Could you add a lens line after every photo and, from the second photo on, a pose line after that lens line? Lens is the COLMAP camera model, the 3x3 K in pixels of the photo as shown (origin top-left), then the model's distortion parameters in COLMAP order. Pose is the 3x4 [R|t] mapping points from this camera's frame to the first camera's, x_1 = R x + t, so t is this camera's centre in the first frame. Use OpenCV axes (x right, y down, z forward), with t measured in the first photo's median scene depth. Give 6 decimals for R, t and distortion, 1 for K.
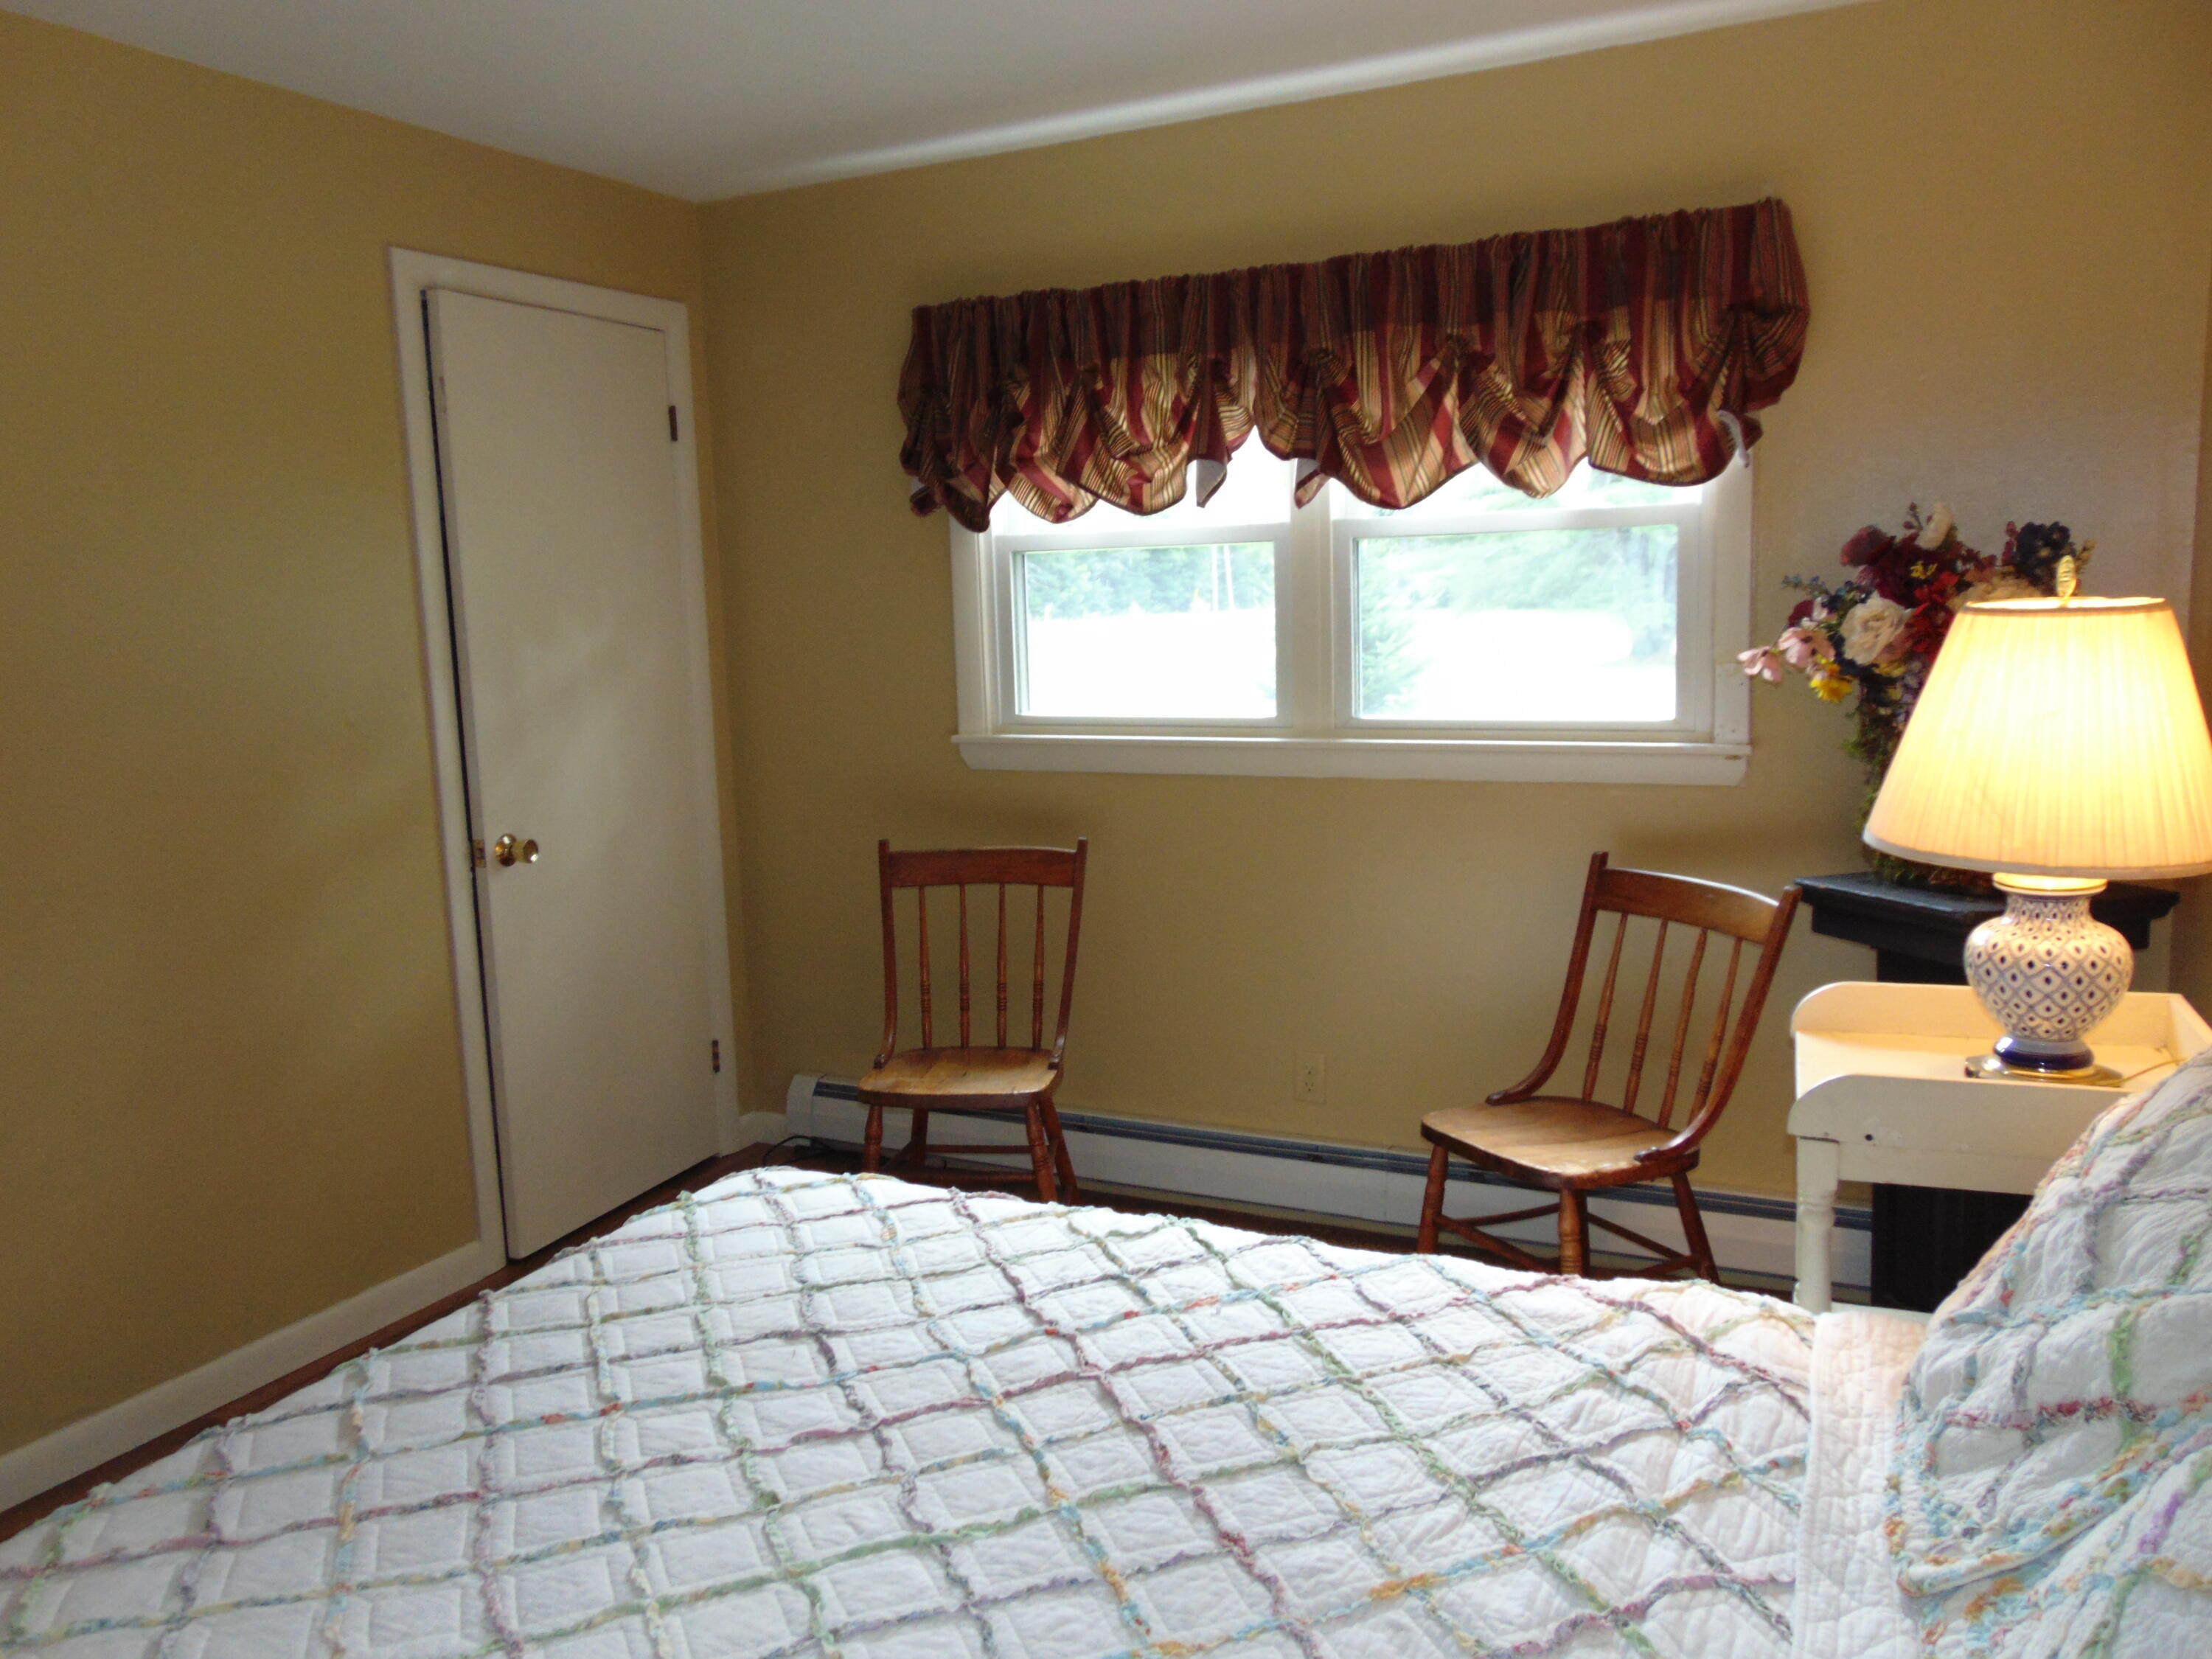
lens RADIAL K [[1621.1, 0, 1107.1], [0, 1621.1, 855.9], [0, 0, 1]] dist [-0.000043, 0.004357]
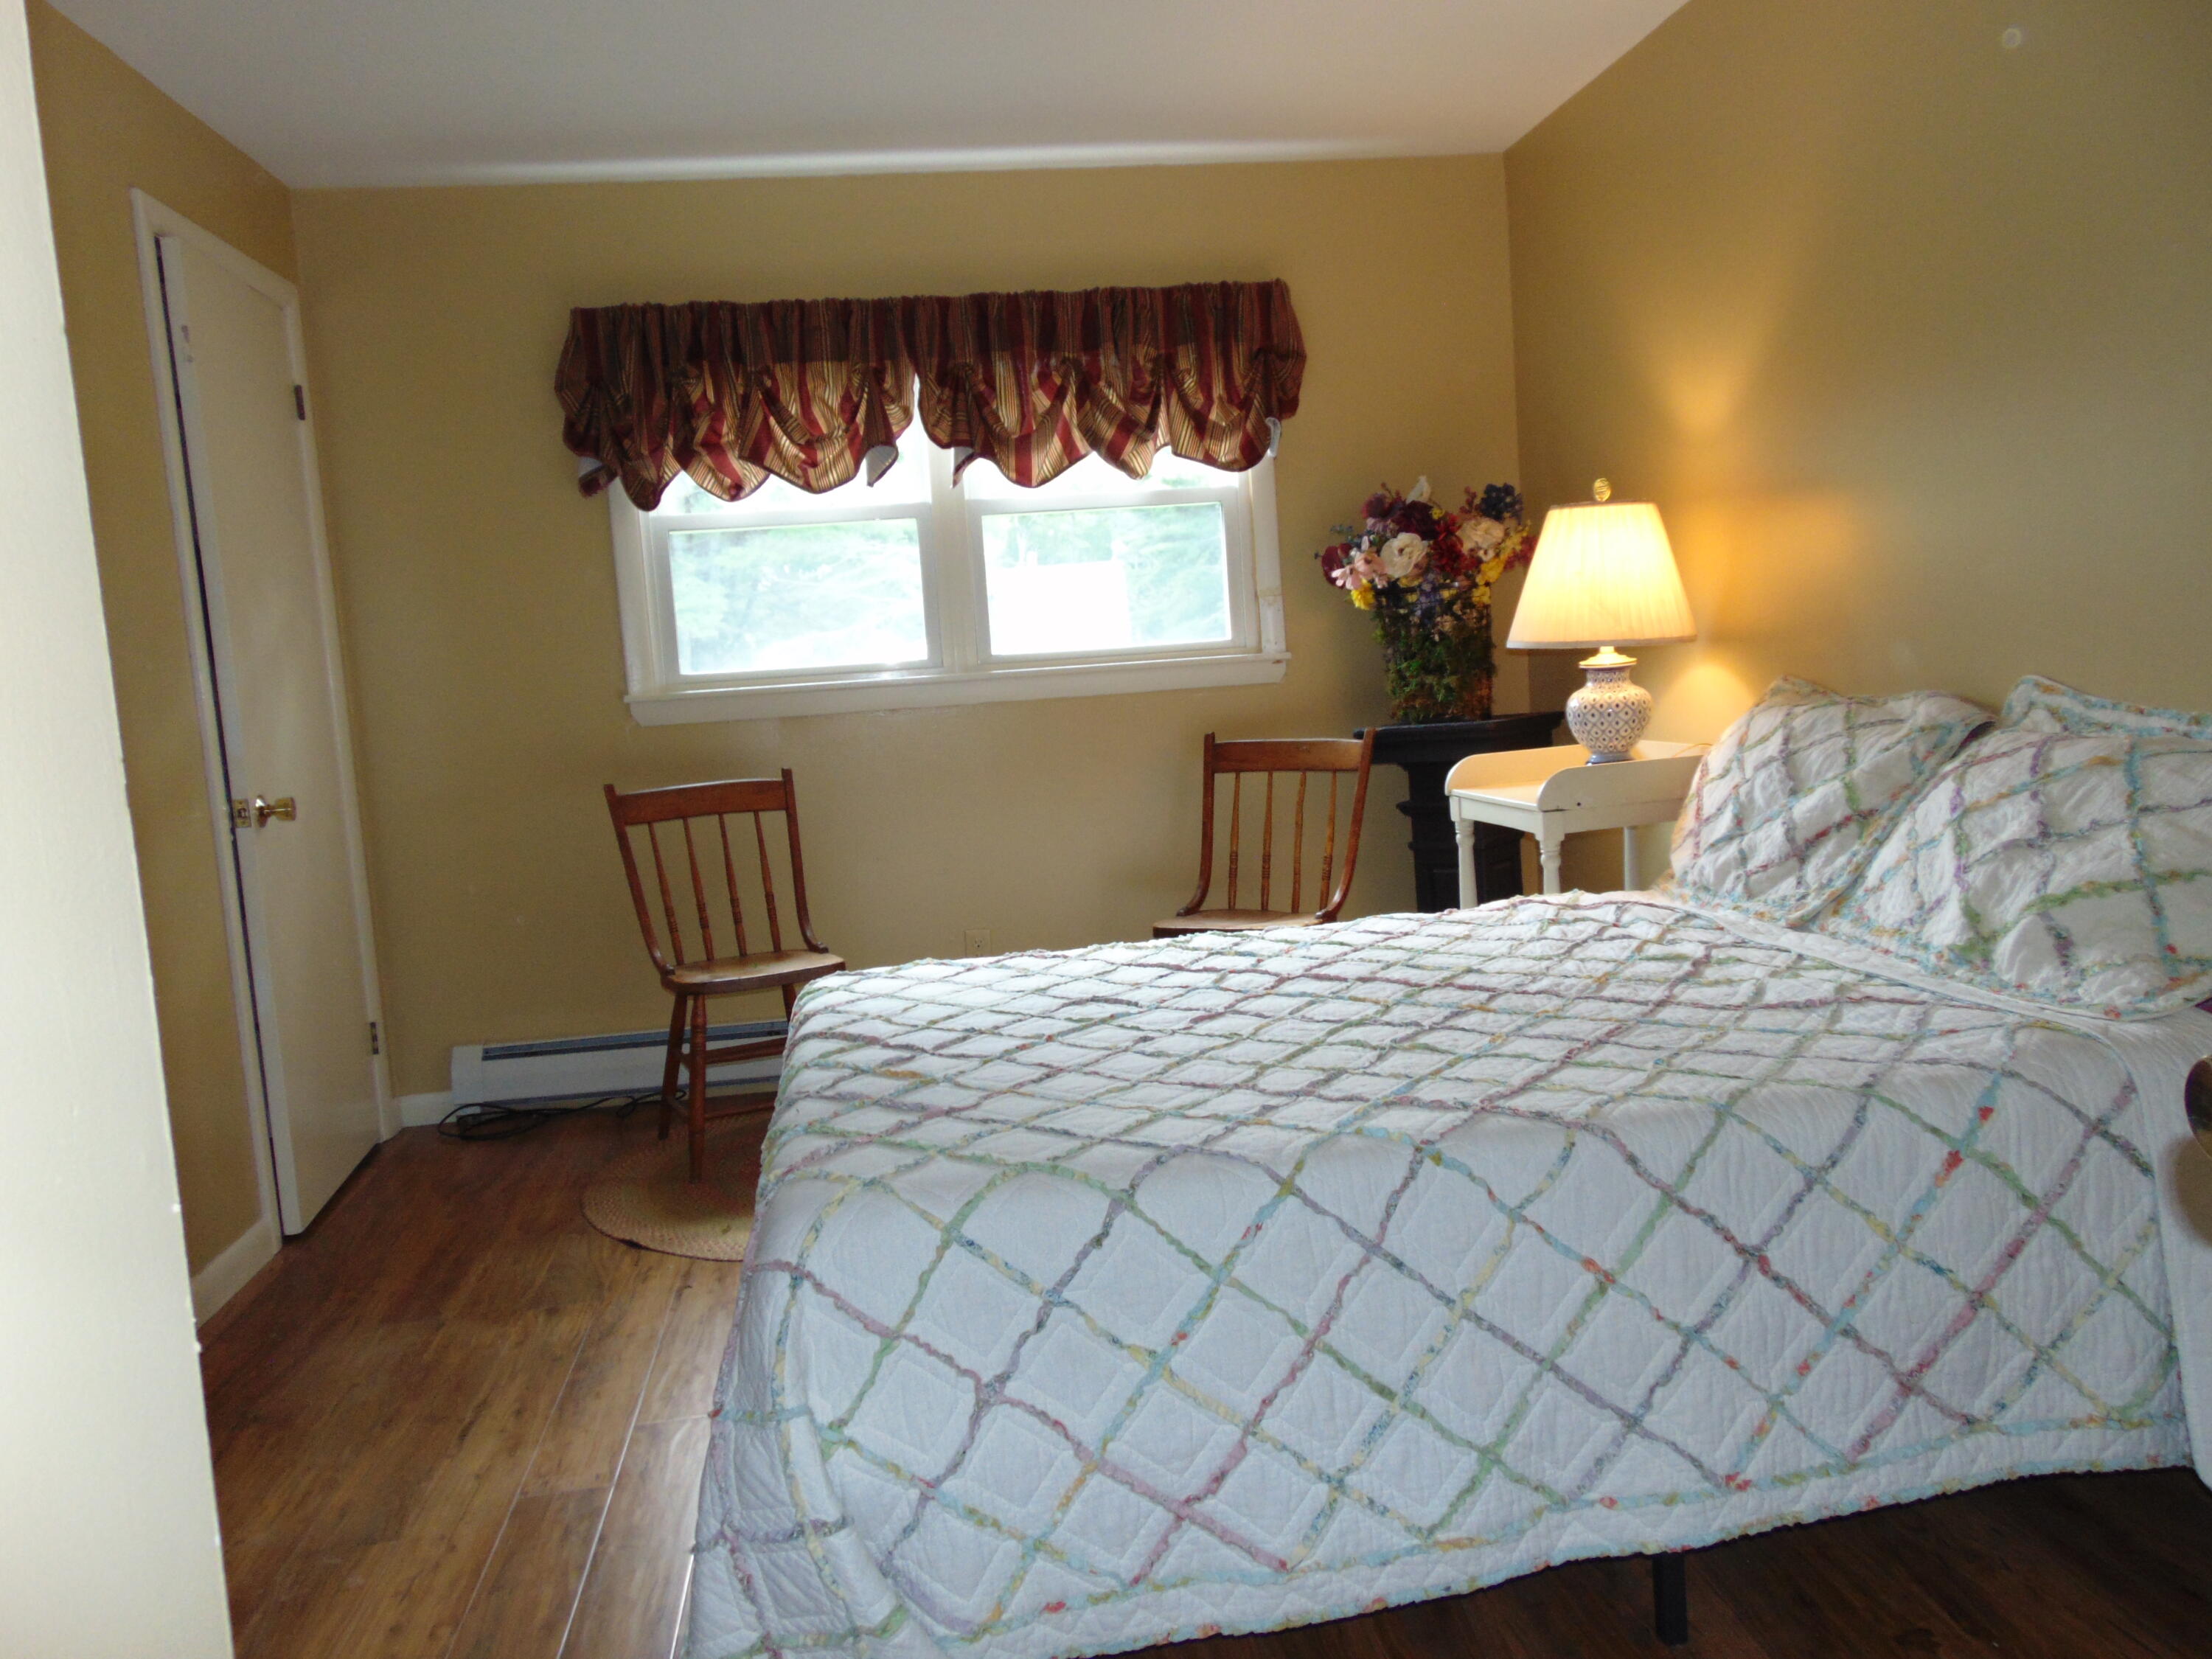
lens RADIAL K [[1667.9, 0, 1078.5], [0, 1667.9, 827.8], [0, 0, 1]] dist [0.000192, 0.006651]
pose [[0.839440, -0.082785, 0.537110, -0.531424], [0.123354, 0.991558, -0.039958, 0.114898], [-0.529268, 0.099797, 0.842565, -0.121921]]
